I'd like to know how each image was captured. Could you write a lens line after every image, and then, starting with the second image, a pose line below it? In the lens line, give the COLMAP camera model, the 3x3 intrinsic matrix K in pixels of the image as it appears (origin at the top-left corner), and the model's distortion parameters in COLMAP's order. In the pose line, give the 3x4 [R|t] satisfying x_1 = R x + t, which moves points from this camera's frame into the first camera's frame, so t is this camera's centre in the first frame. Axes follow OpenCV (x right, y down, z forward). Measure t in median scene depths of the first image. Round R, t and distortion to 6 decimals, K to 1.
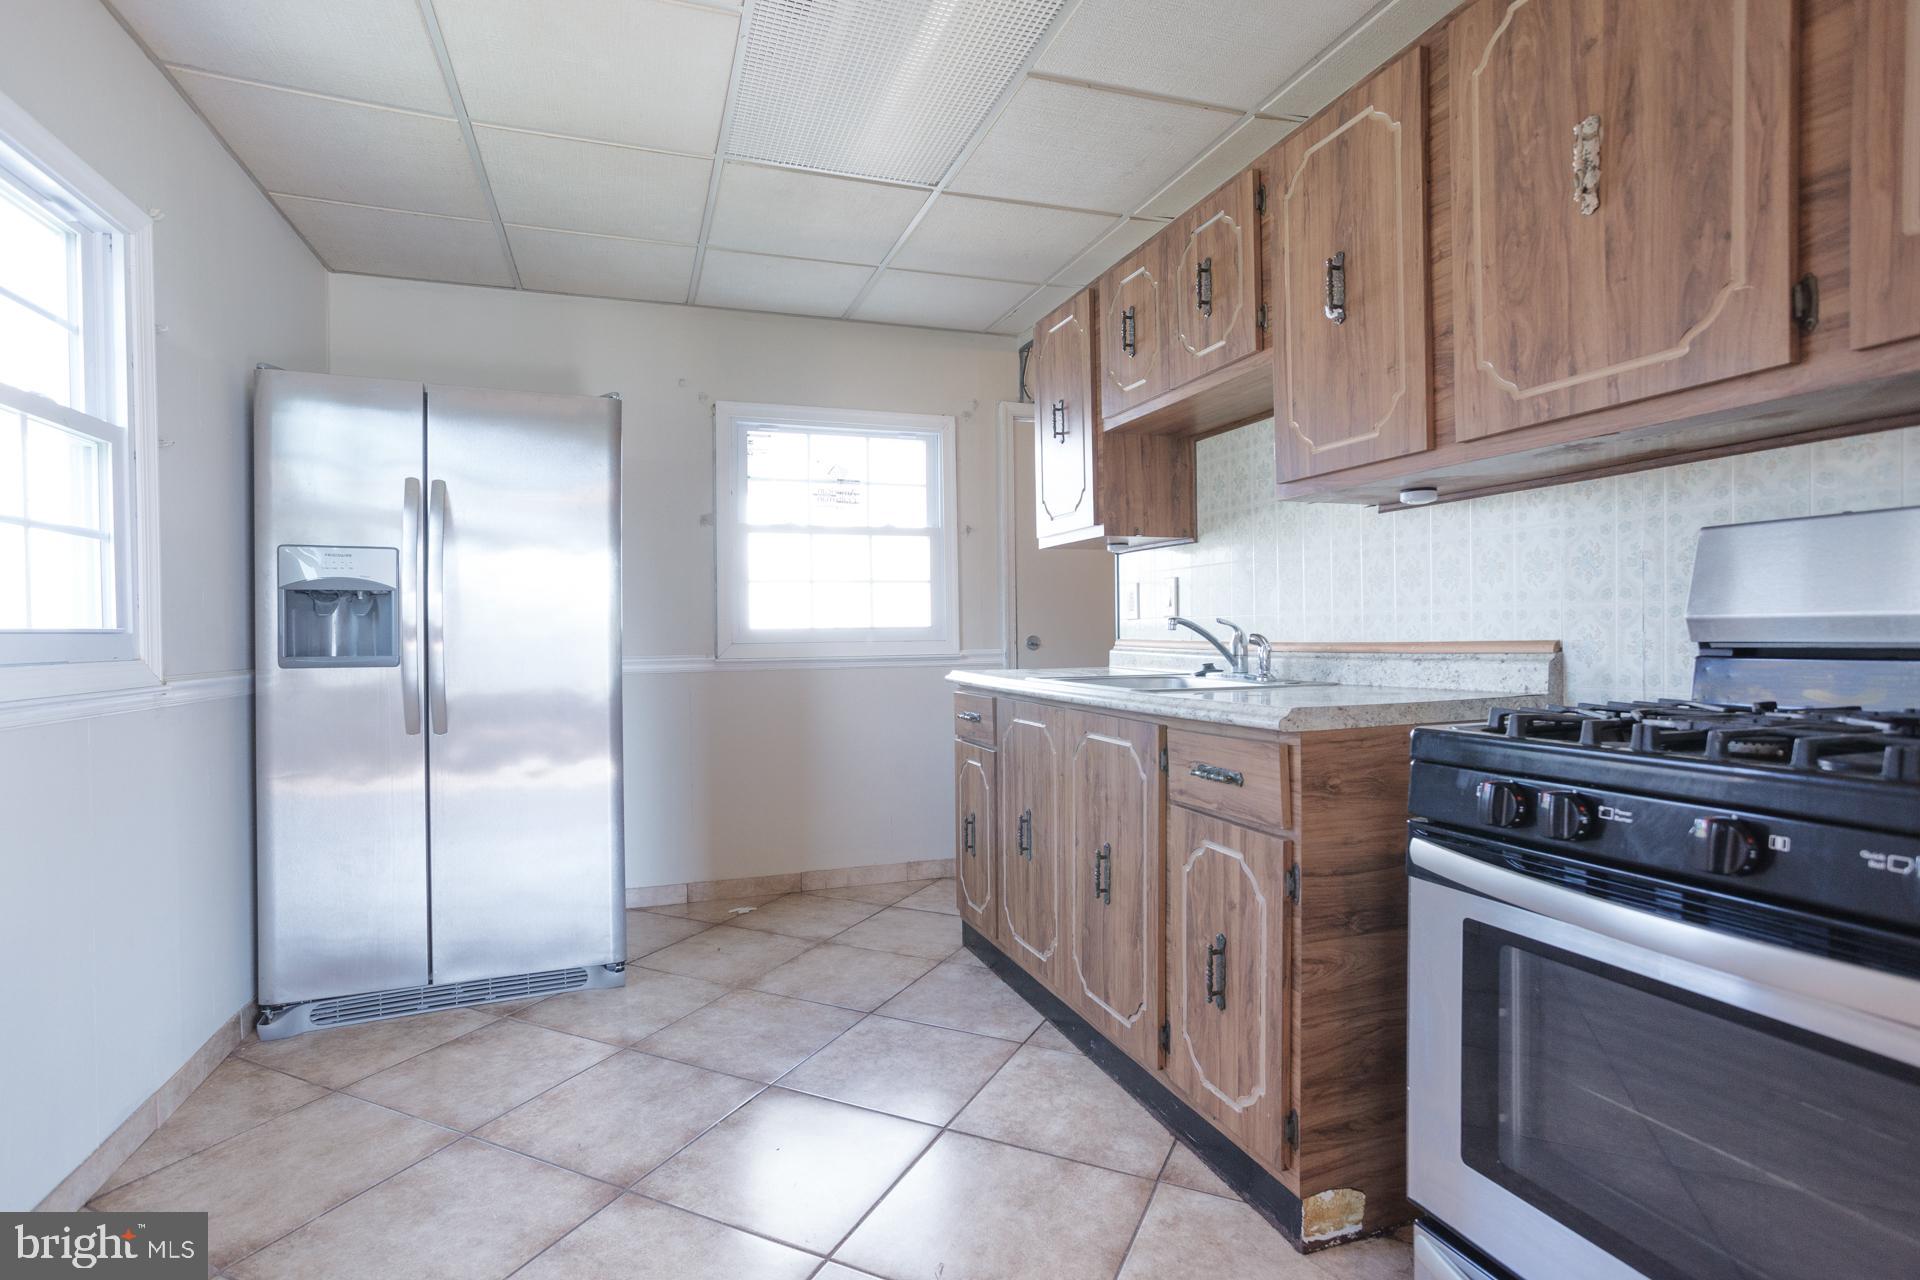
lens RADIAL K [[929.1, 0, 963.7], [0, 929.1, 638.9], [0, 0, 1]] dist [-0.045701, 0.030222]
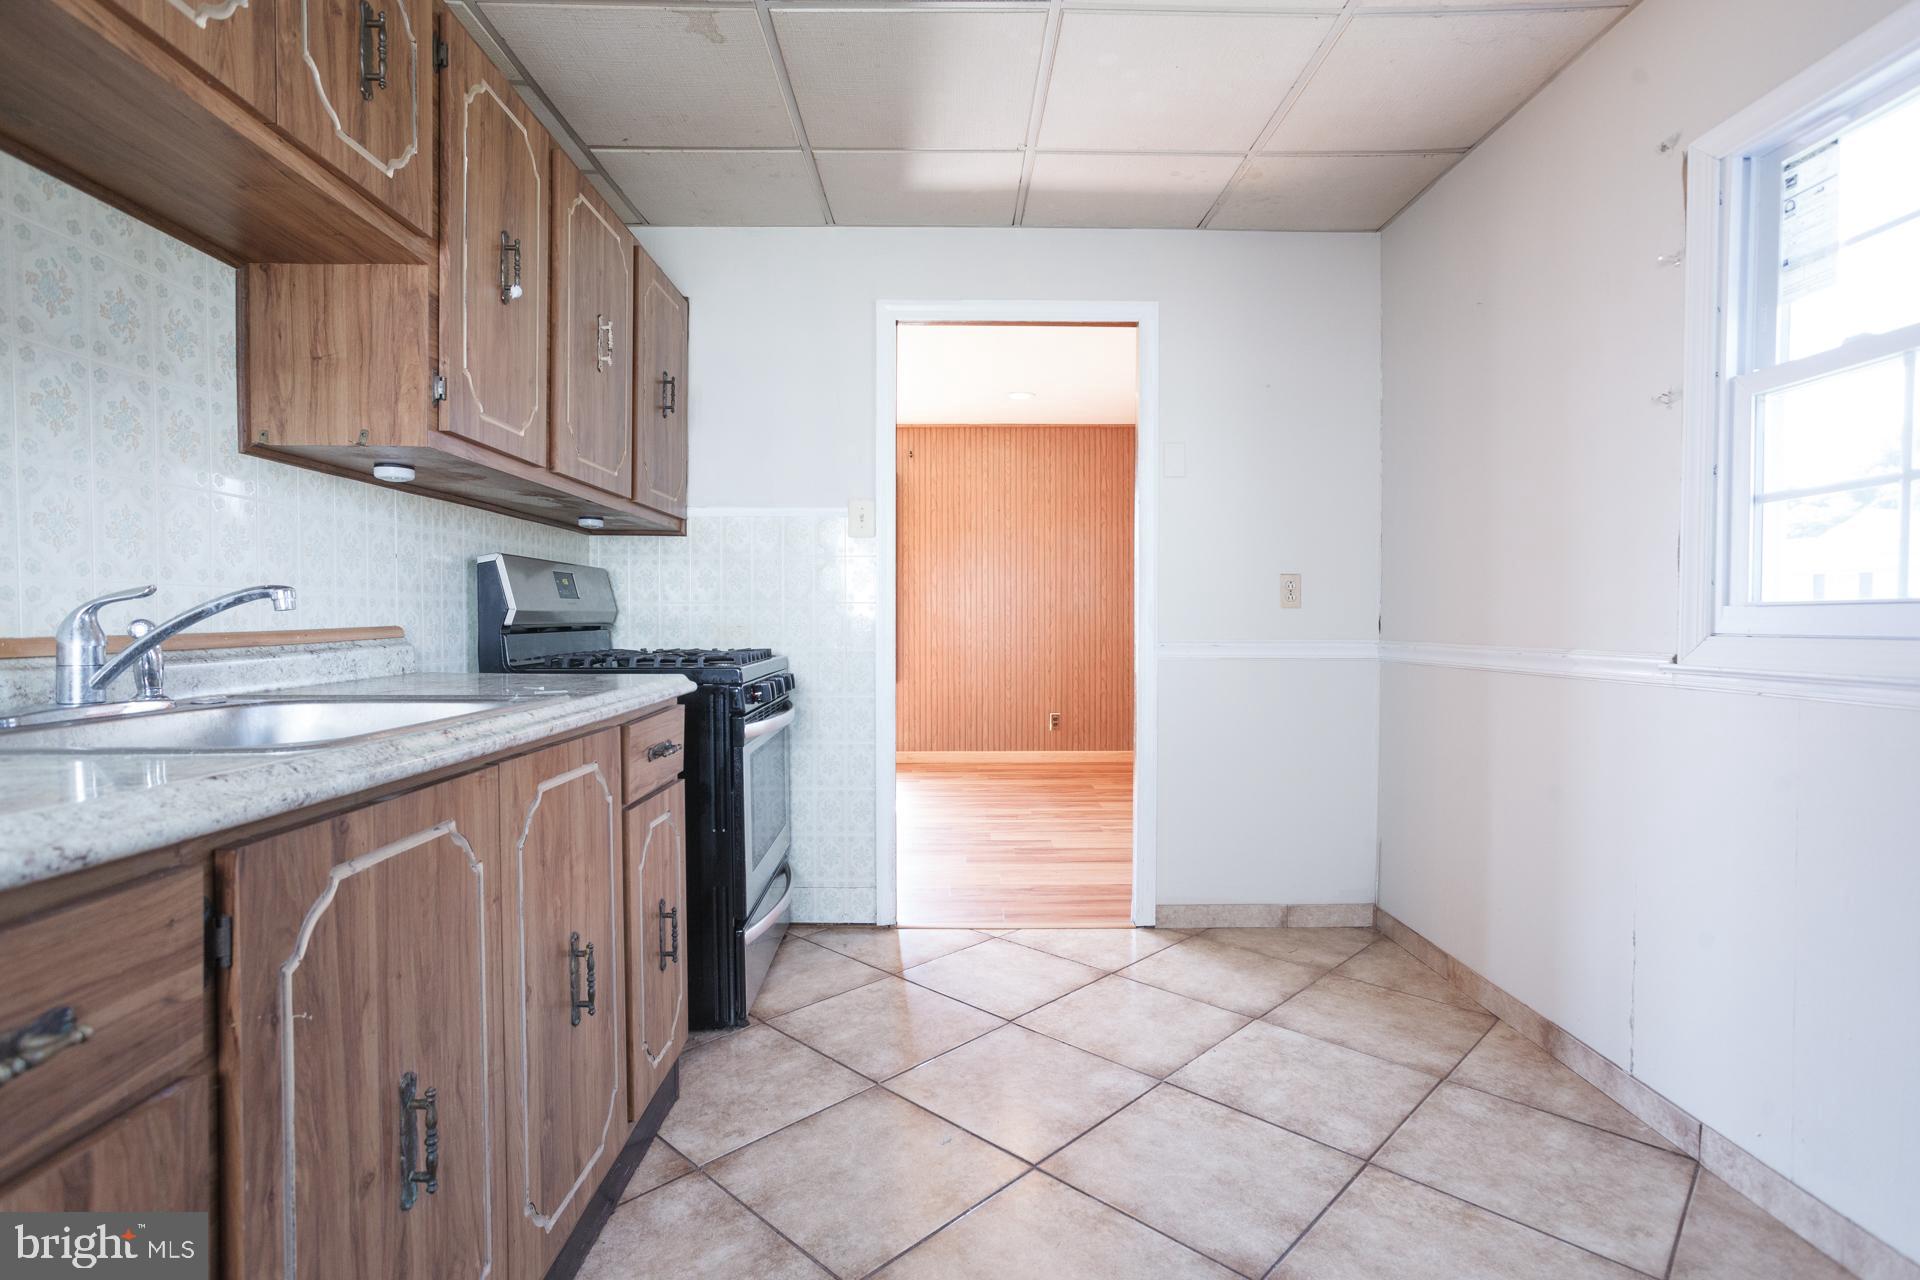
lens RADIAL K [[929.1, 0, 958.7], [0, 929.1, 638.4], [0, 0, 1]] dist [-0.045701, 0.030222]
pose [[-0.942508, 0.006116, 0.334129, -0.403010], [0.015543, 0.999553, 0.025548, -0.001534], [-0.333823, 0.029273, -0.942181, 1.894898]]
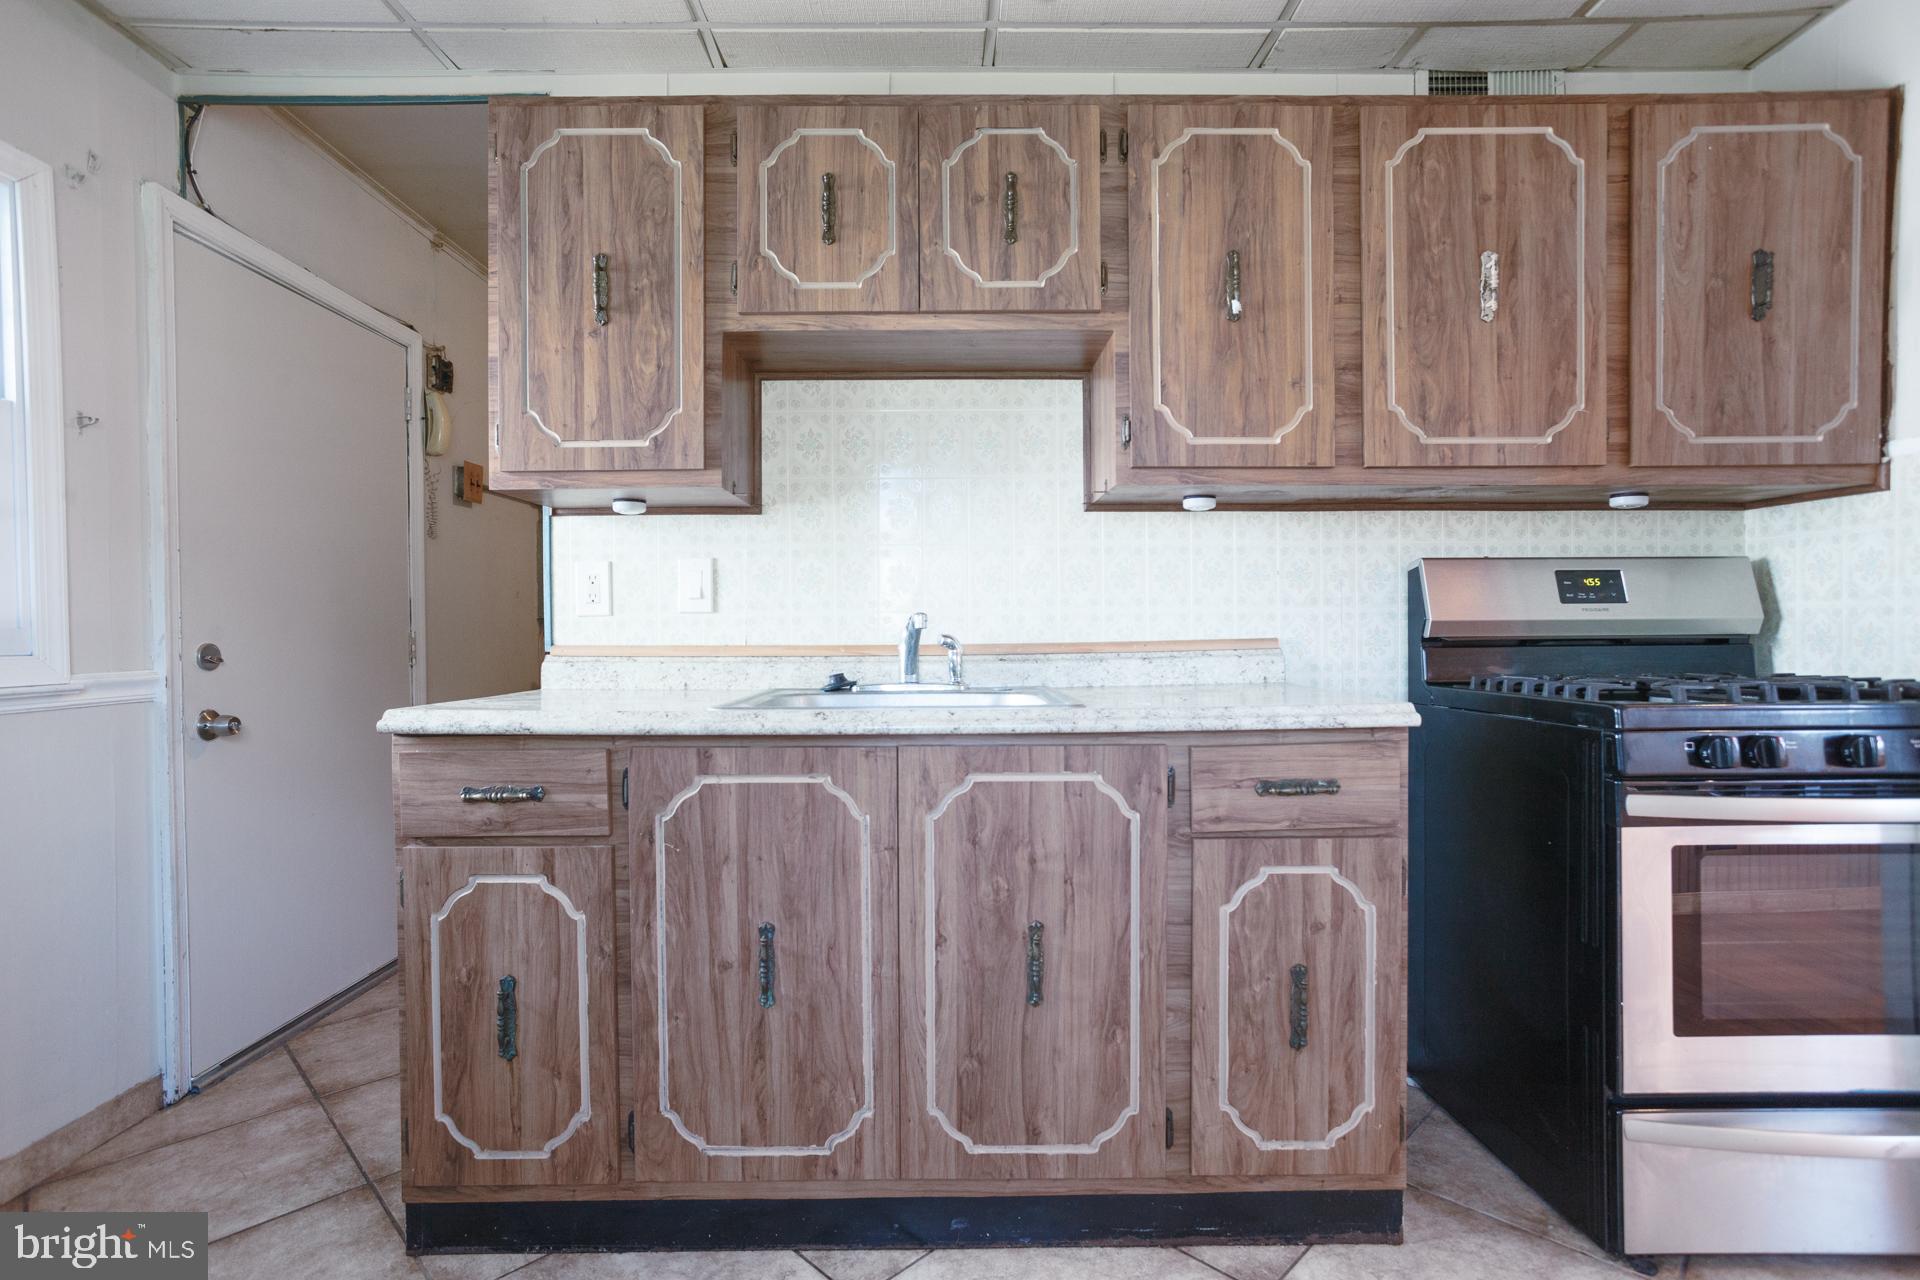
lens RADIAL K [[929.1, 0, 954.3], [0, 929.1, 638.0], [0, 0, 1]] dist [-0.045701, 0.030222]
pose [[0.336647, 0.001364, 0.941630, -0.679824], [0.010930, 0.999926, -0.005356, 0.003551], [-0.941567, 0.012095, 0.336607, 1.016999]]
